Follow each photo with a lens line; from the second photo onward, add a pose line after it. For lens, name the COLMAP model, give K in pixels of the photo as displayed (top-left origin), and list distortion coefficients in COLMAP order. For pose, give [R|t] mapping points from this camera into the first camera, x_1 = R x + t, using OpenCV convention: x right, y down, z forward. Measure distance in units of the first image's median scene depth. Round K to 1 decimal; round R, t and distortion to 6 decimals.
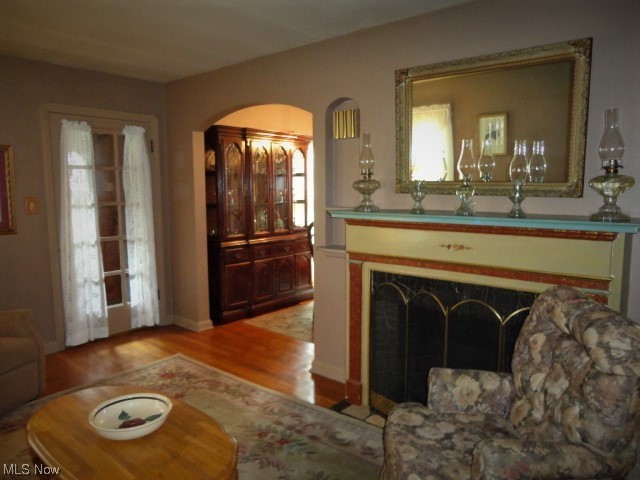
lens RADIAL K [[470.6, 0, 319.9], [0, 470.6, 242.9], [0, 0, 1]] dist [0.004825, 0.001337]
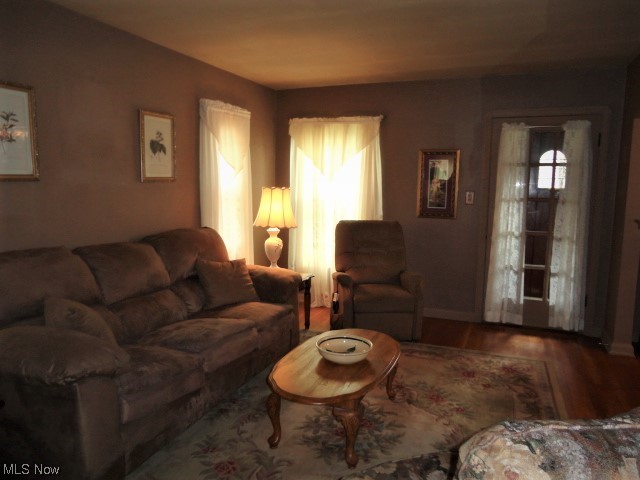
lens RADIAL K [[470.6, 0, 319.7], [0, 470.6, 236.5], [0, 0, 1]] dist [0.004825, 0.001337]
pose [[0.319045, 0.118903, -0.940251, 0.379024], [-0.131547, 0.988051, 0.080311, -0.022165], [0.938566, 0.098065, 0.330874, 0.214514]]
